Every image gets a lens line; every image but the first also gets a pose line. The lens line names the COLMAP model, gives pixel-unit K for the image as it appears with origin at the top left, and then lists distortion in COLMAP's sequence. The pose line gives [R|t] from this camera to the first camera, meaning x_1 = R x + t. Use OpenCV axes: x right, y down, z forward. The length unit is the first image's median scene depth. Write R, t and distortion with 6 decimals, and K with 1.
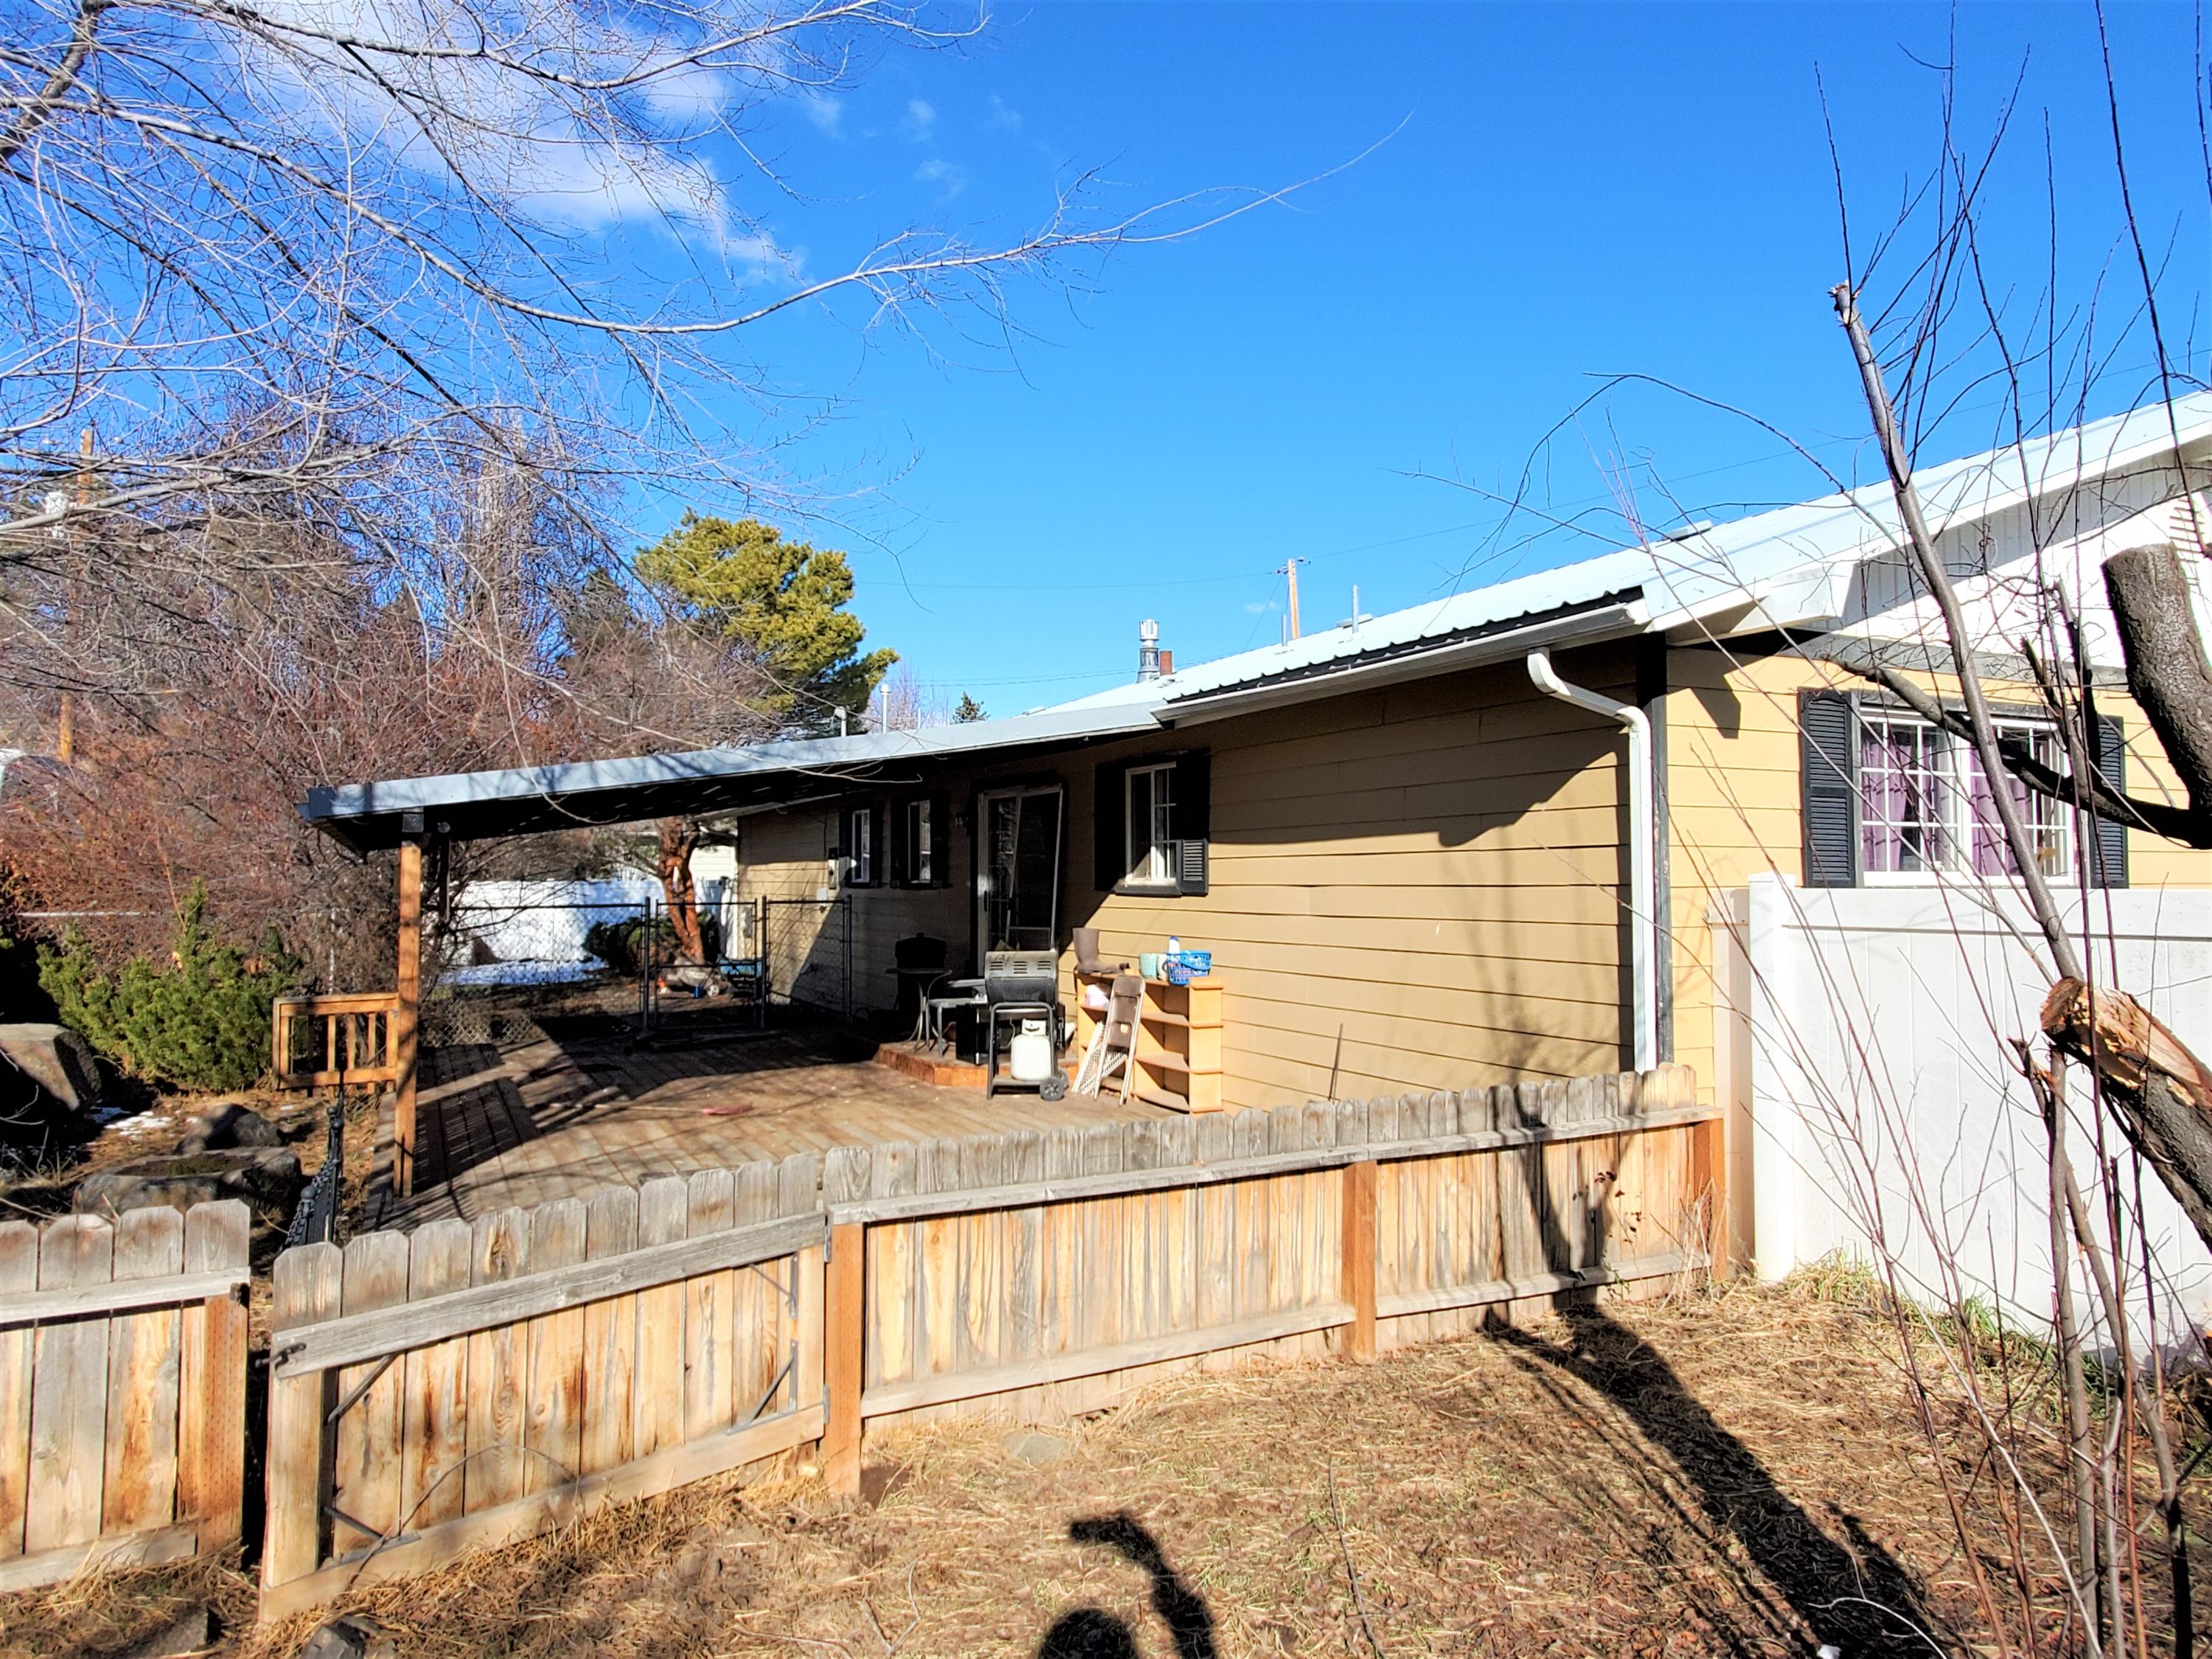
lens RADIAL K [[1403.2, 0, 1145.3], [0, 1403.2, 813.8], [0, 0, 1]] dist [0.000831, 0.002880]
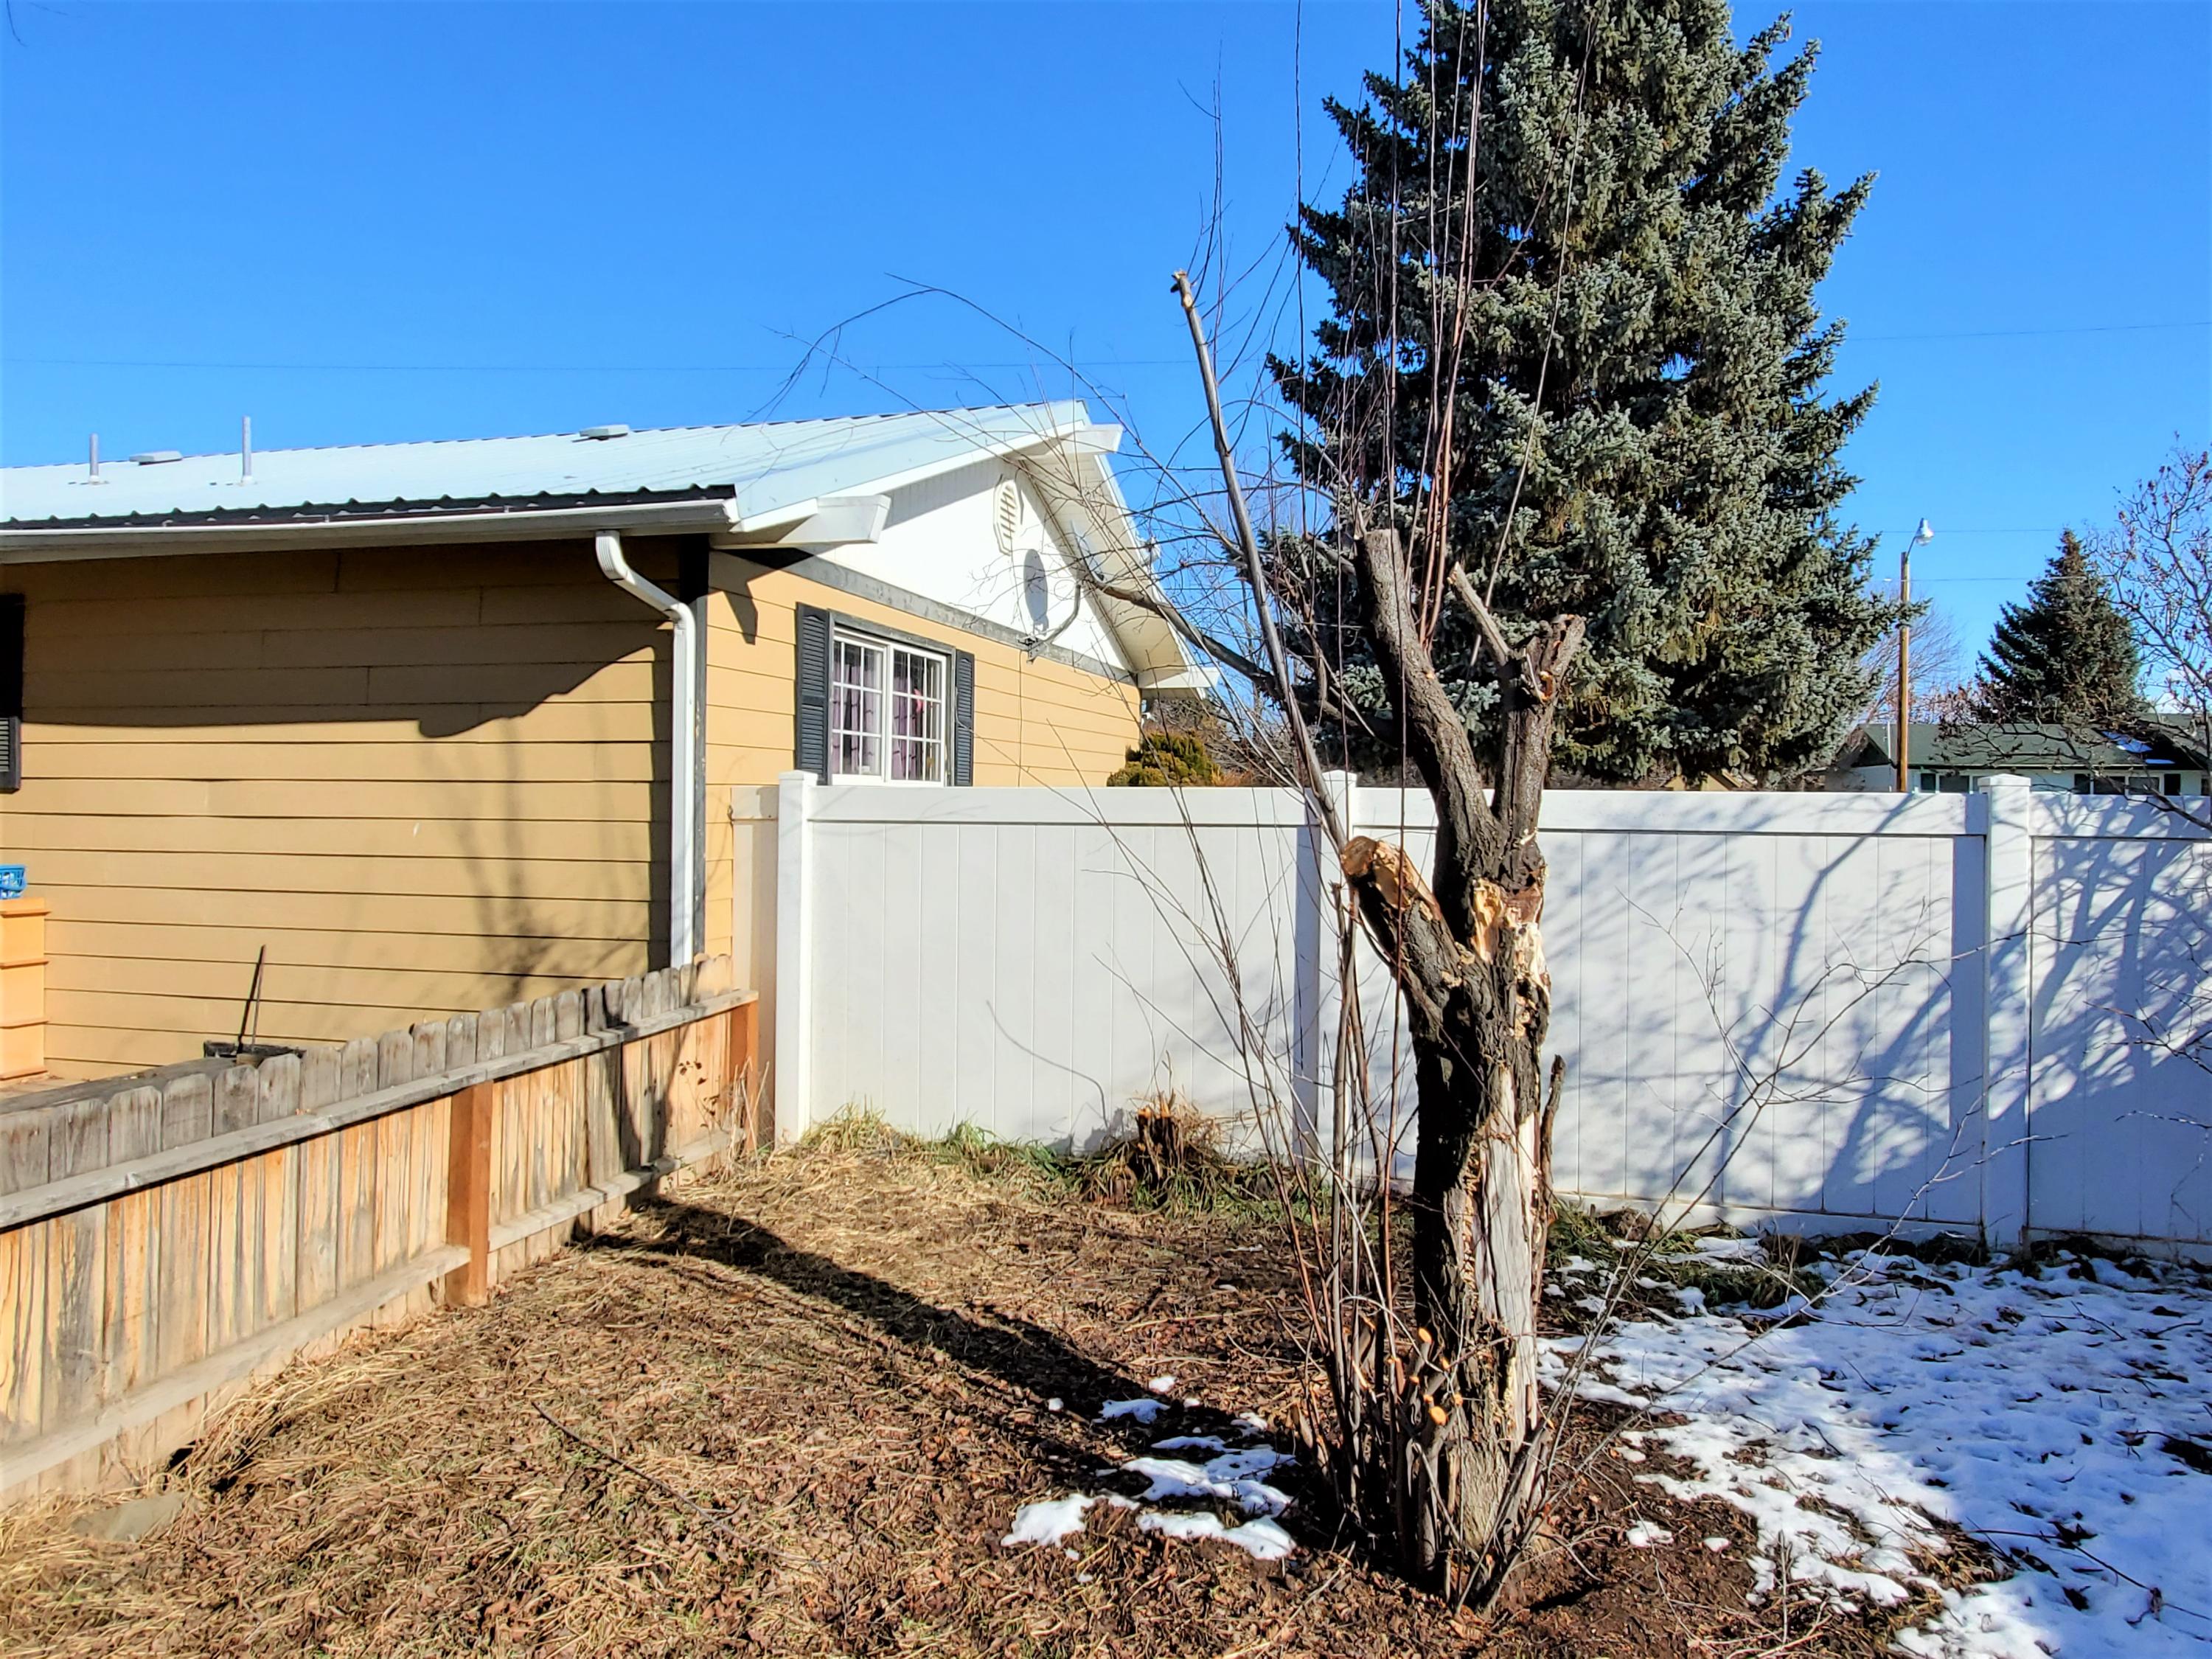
lens RADIAL K [[1403.2, 0, 1104.6], [0, 1403.2, 812.0], [0, 0, 1]] dist [0.000831, 0.002880]
pose [[0.660837, -0.001109, 0.750529, -0.213789], [-0.044833, 0.998155, 0.040950, 0.018433], [-0.749189, -0.060710, 0.659568, 0.107658]]
